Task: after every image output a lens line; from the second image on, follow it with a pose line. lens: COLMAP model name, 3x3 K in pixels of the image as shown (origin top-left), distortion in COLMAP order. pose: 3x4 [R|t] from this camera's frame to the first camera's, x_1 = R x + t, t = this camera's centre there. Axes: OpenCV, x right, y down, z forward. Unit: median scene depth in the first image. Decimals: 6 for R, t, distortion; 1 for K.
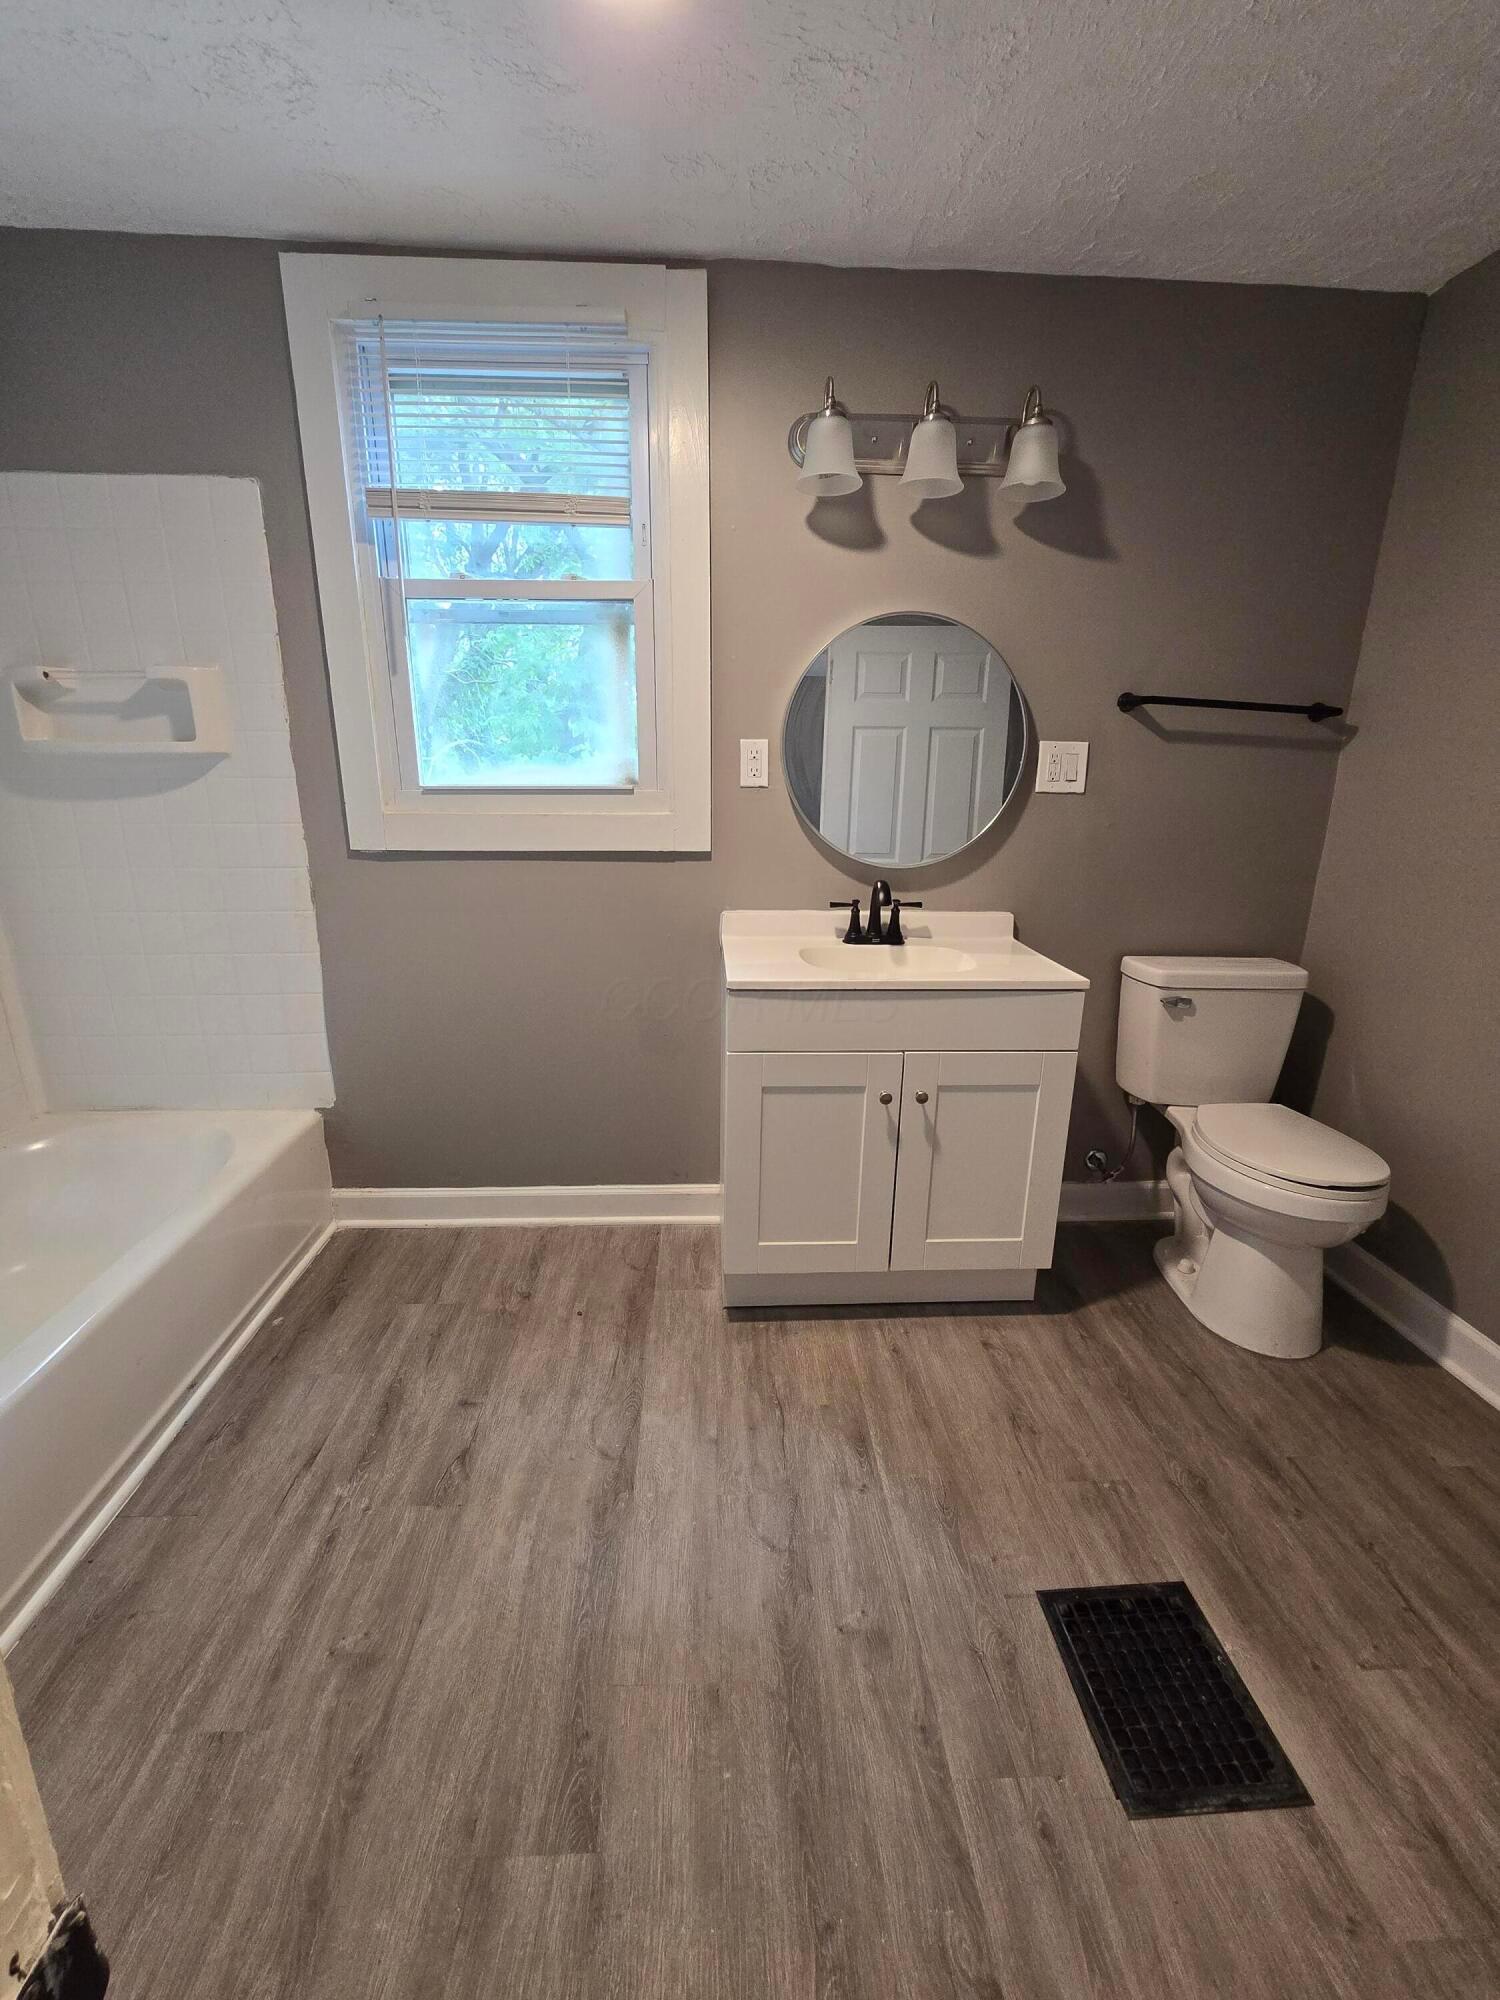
lens RADIAL K [[820.9, 0, 742.5], [0, 820.9, 984.9], [0, 0, 1]] dist [-0.003944, -0.000018]
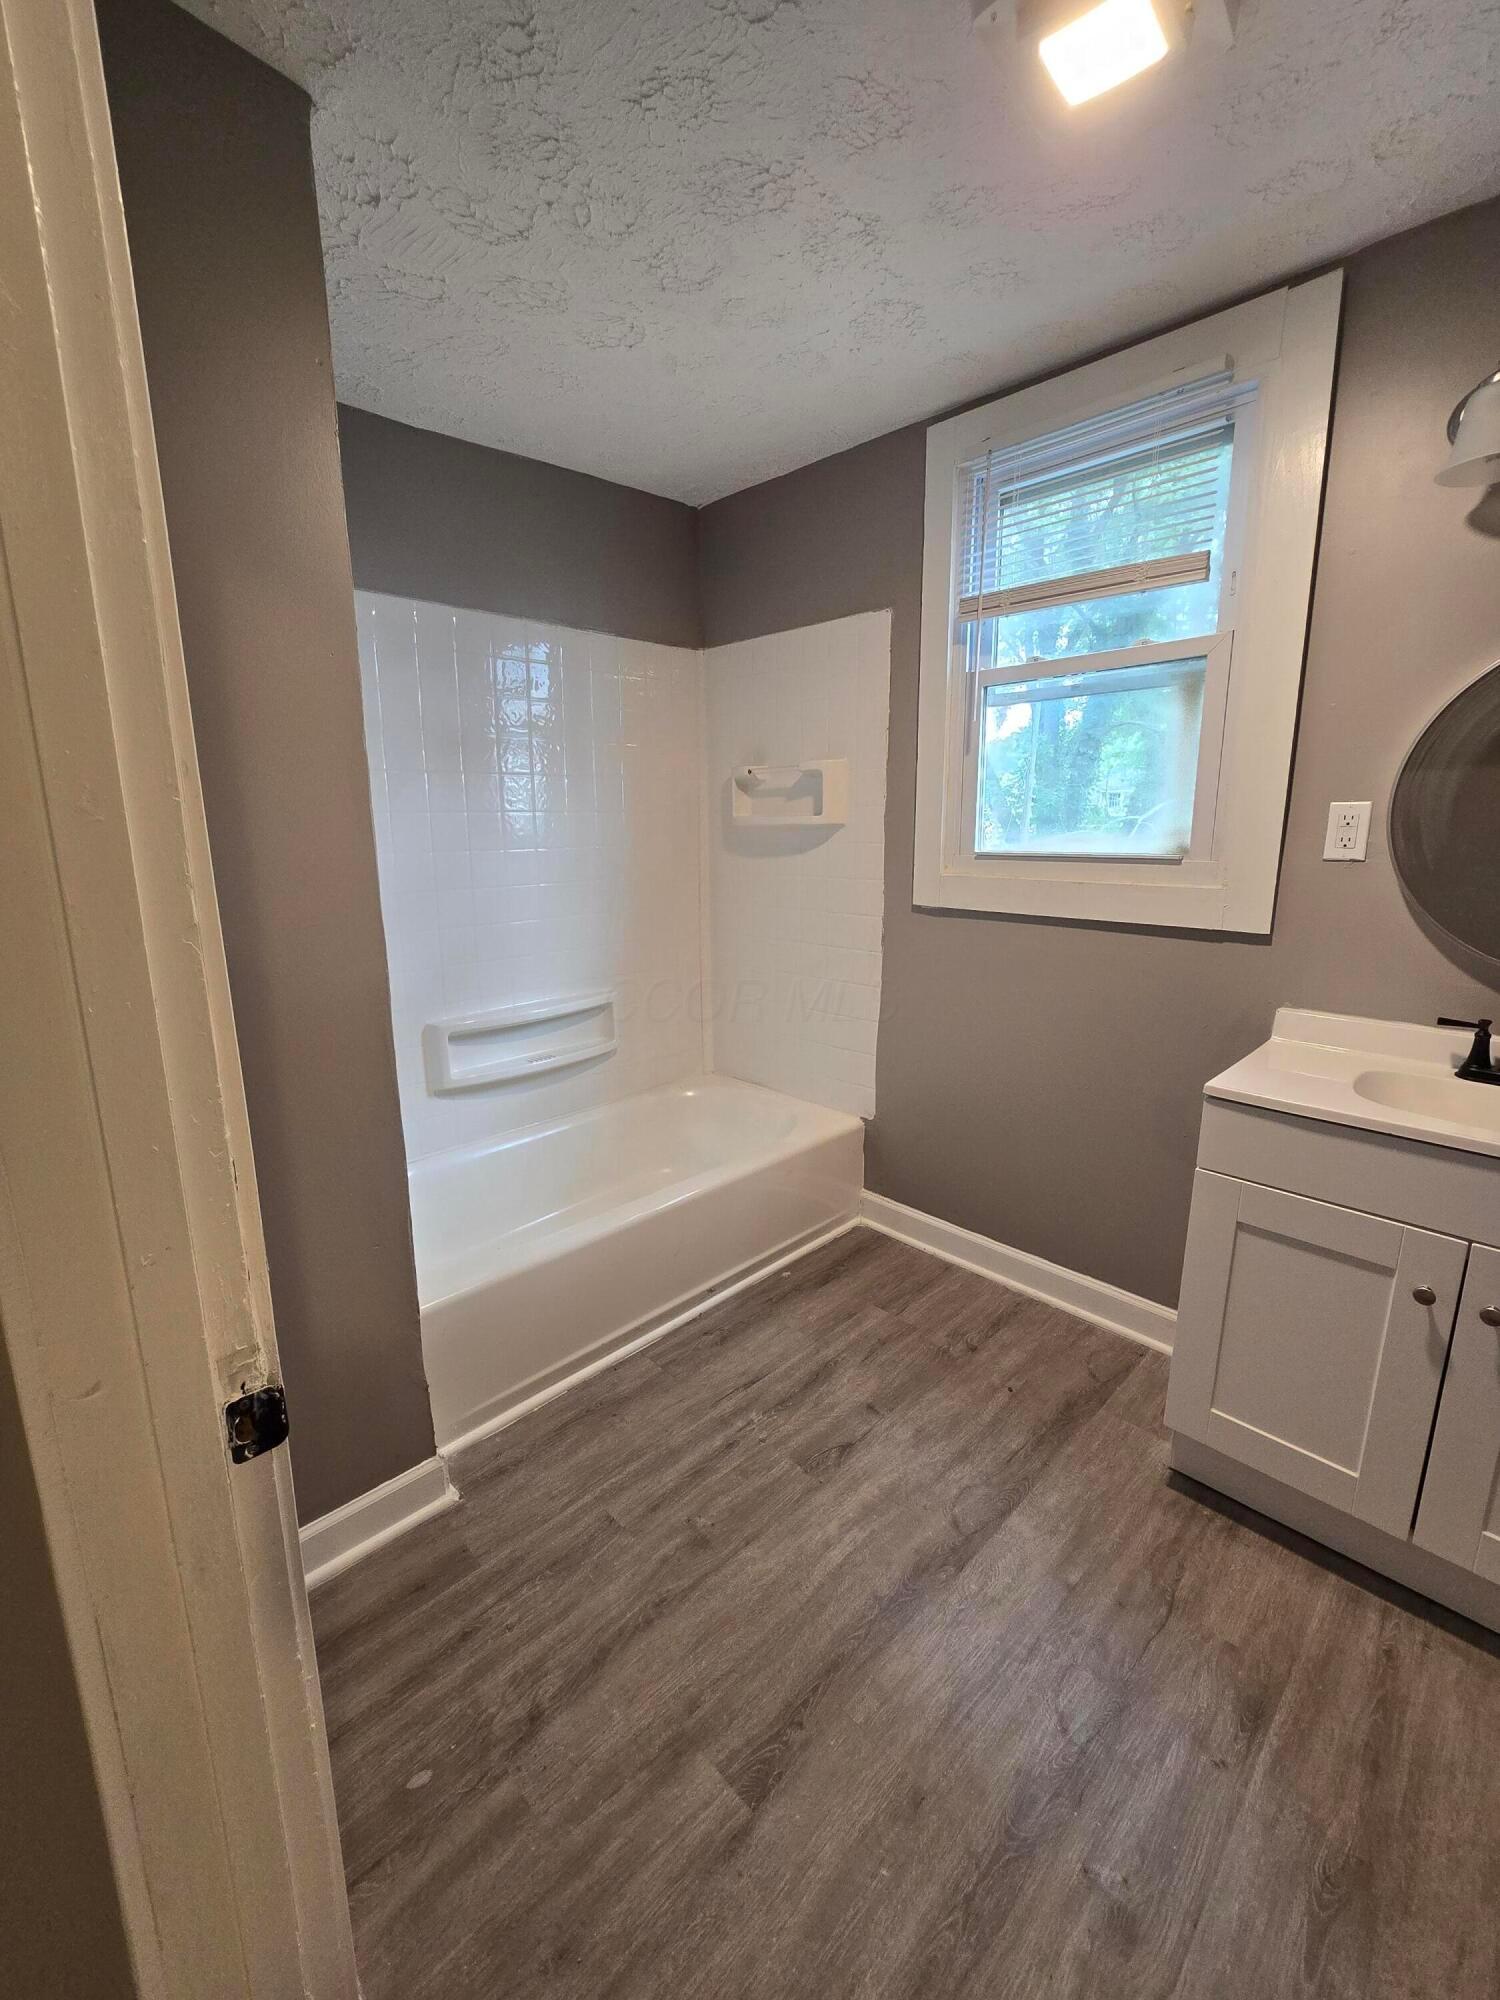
lens RADIAL K [[820.9, 0, 742.5], [0, 820.9, 984.9], [0, 0, 1]] dist [-0.003944, -0.000018]
pose [[0.669803, 0.135185, -0.730130, 0.251394], [-0.182757, 0.983053, 0.014358, -0.028823], [0.719697, 0.123819, 0.683158, 0.050627]]
